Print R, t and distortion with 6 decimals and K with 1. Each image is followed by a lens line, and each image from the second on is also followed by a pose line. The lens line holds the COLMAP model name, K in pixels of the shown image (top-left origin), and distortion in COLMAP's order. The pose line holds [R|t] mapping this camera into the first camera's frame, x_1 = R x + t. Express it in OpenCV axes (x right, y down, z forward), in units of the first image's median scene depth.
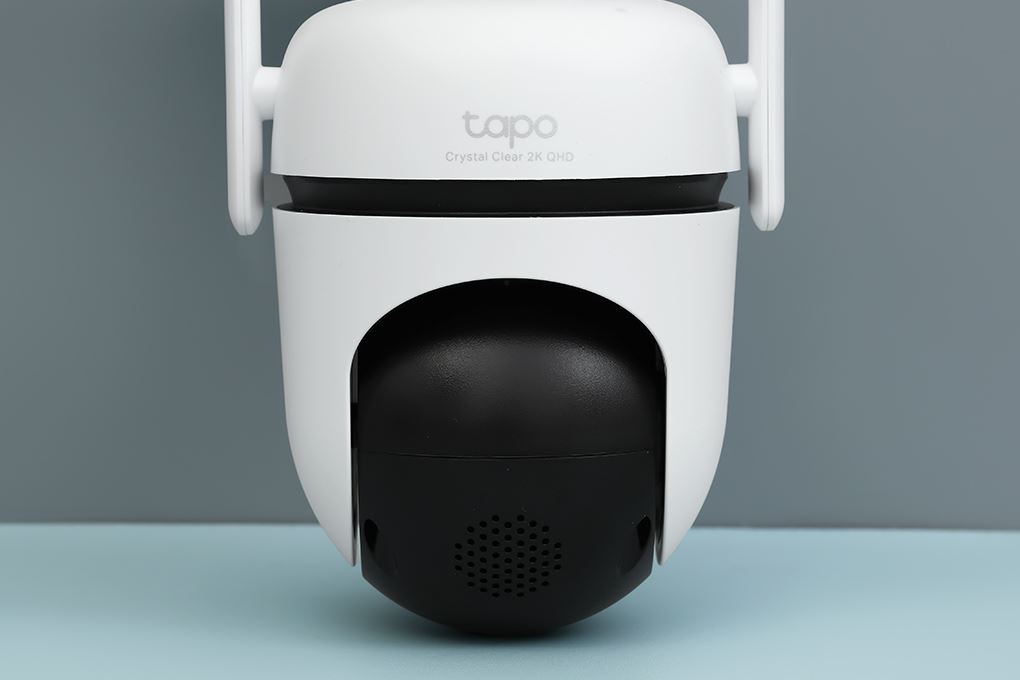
lens RADIAL K [[4540.0, 0, 510.0], [0, 4540.0, 340.0], [0, 0, 1]] dist [0.116787, 0.279886]
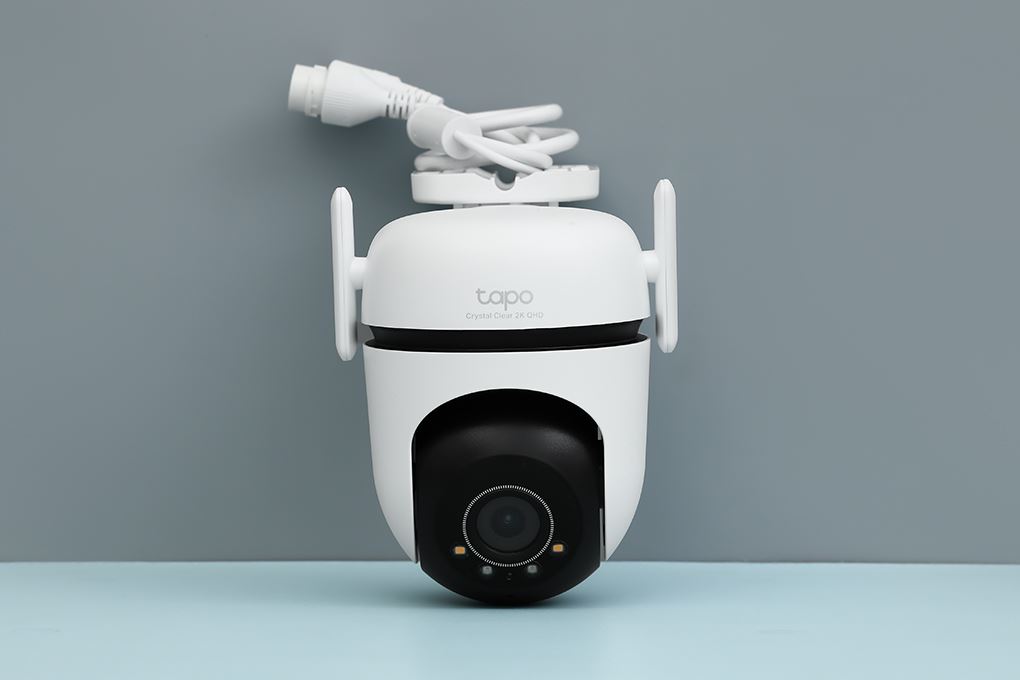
lens RADIAL K [[4540.0, 0, 510.0], [0, 4540.0, 340.0], [0, 0, 1]] dist [0.116787, 0.279886]
pose [[0.999598, -0.015762, -0.023573, 0.039632], [0.015821, 0.999872, 0.002323, -0.034275], [0.023533, -0.002695, 0.999719, -0.637720]]
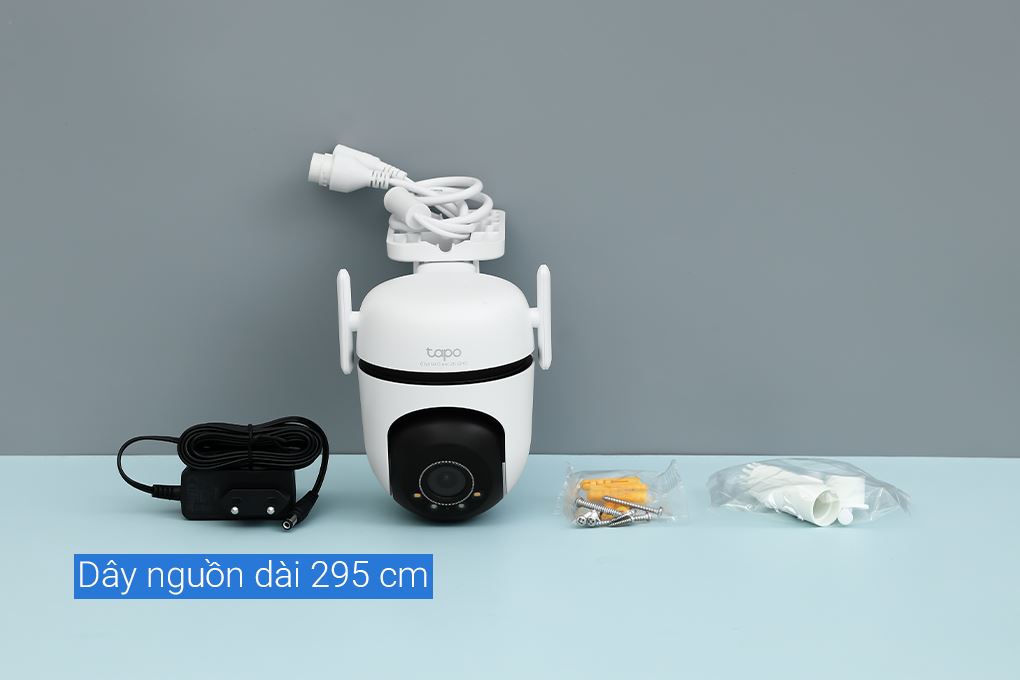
lens RADIAL K [[4540.0, 0, 510.0], [0, 4540.0, 340.0], [0, 0, 1]] dist [0.116787, 0.279886]
pose [[0.999676, -0.011392, -0.022753, 0.098615], [0.015496, 0.981808, 0.189242, -0.552011], [0.020183, -0.189533, 0.981667, -1.616657]]
